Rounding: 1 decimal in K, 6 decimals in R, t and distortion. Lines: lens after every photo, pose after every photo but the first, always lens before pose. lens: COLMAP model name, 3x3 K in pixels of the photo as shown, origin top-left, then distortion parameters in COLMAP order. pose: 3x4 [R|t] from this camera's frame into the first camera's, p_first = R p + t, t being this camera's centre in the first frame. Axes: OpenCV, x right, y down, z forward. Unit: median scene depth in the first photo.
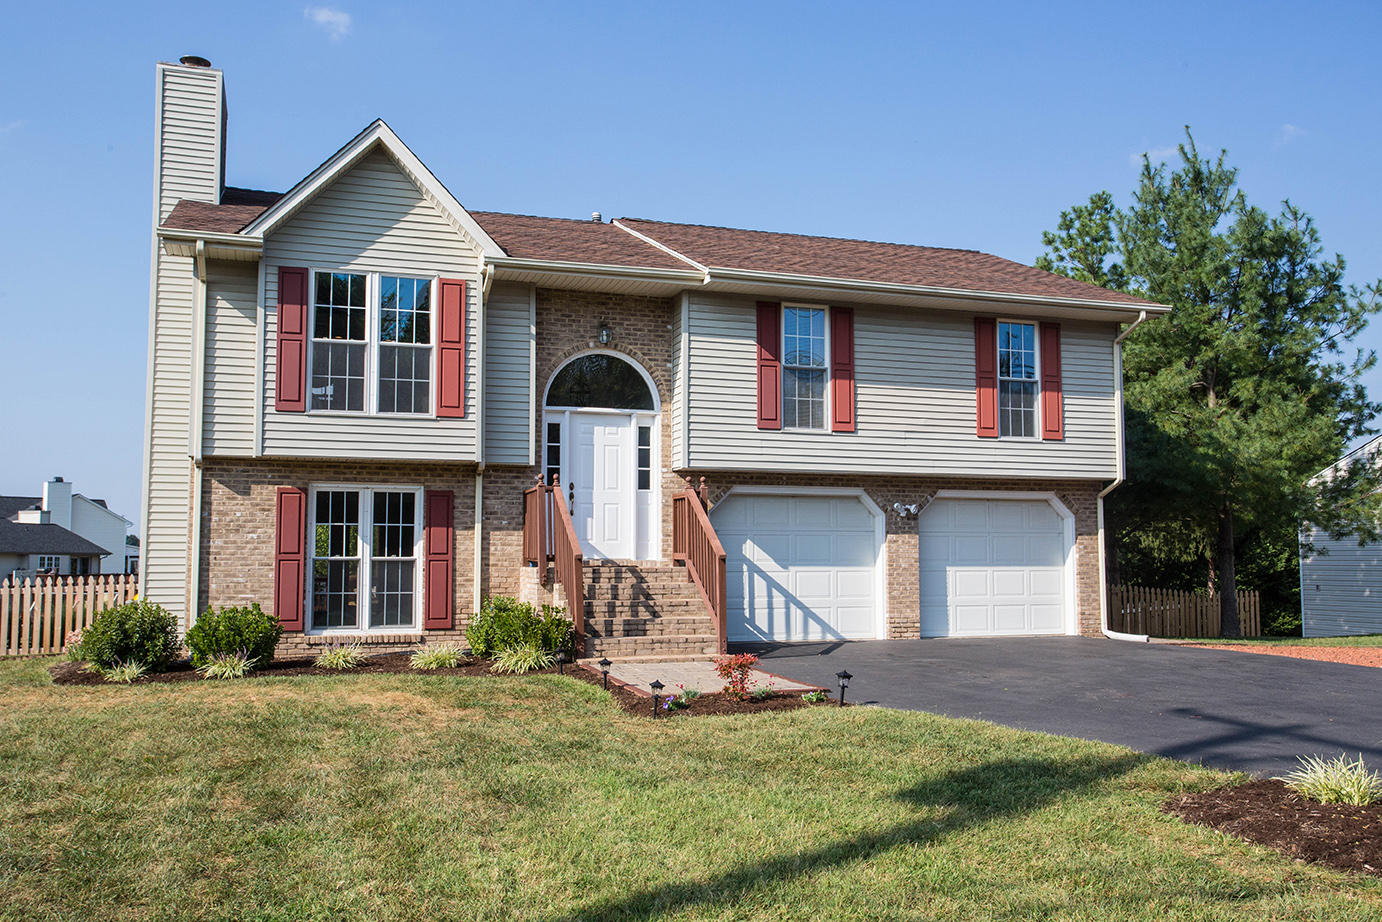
lens RADIAL K [[1180.3, 0, 664.0], [0, 1180.3, 472.8], [0, 0, 1]] dist [0.003072, 0.049702]
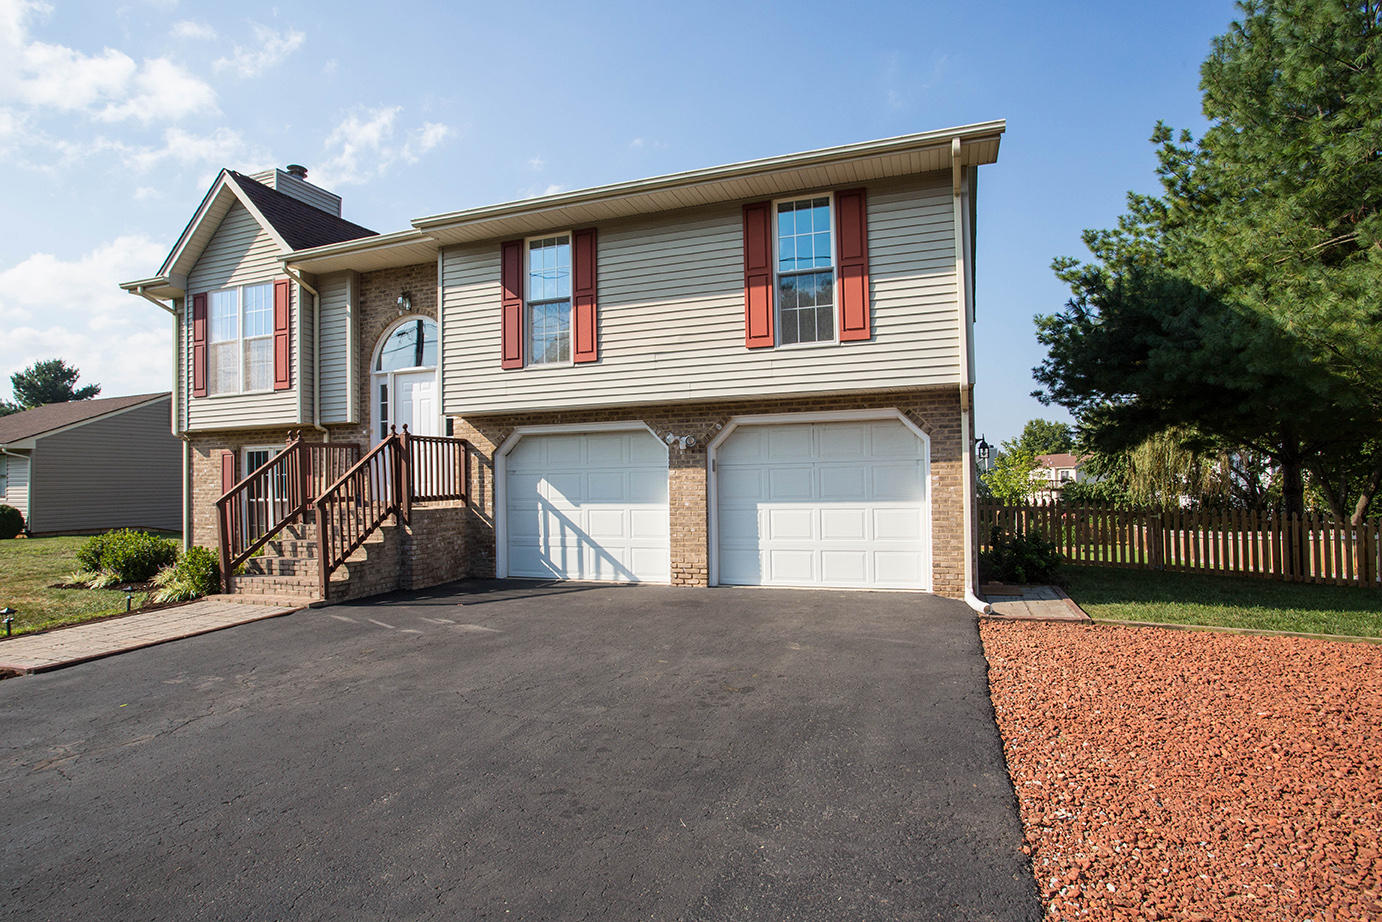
lens RADIAL K [[710.8, 0, 684.1], [0, 710.8, 464.9], [0, 0, 1]] dist [-0.052791, 0.018718]
pose [[0.789760, -0.028499, -0.612753, 0.560250], [0.064923, 0.997193, 0.037298, 0.030398], [0.609970, -0.069238, 0.789394, 0.607854]]
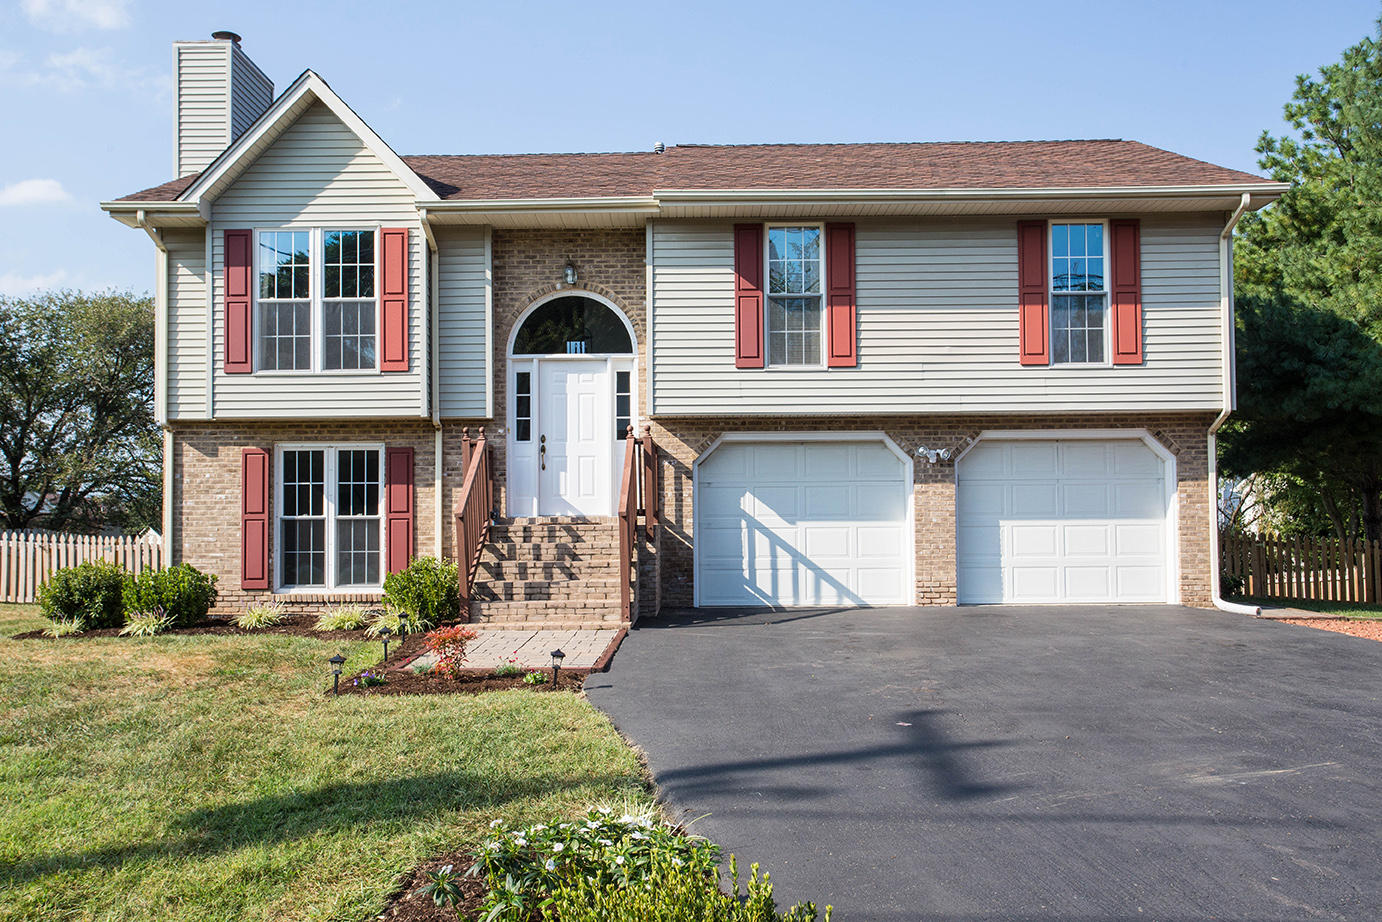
lens RADIAL K [[1180.3, 0, 678.4], [0, 1180.3, 467.4], [0, 0, 1]] dist [0.003072, 0.049702]
pose [[0.946546, -0.019892, -0.321955, 0.319637], [0.032454, 0.998905, 0.033698, 0.005857], [0.320932, -0.042346, 0.946155, 0.140078]]
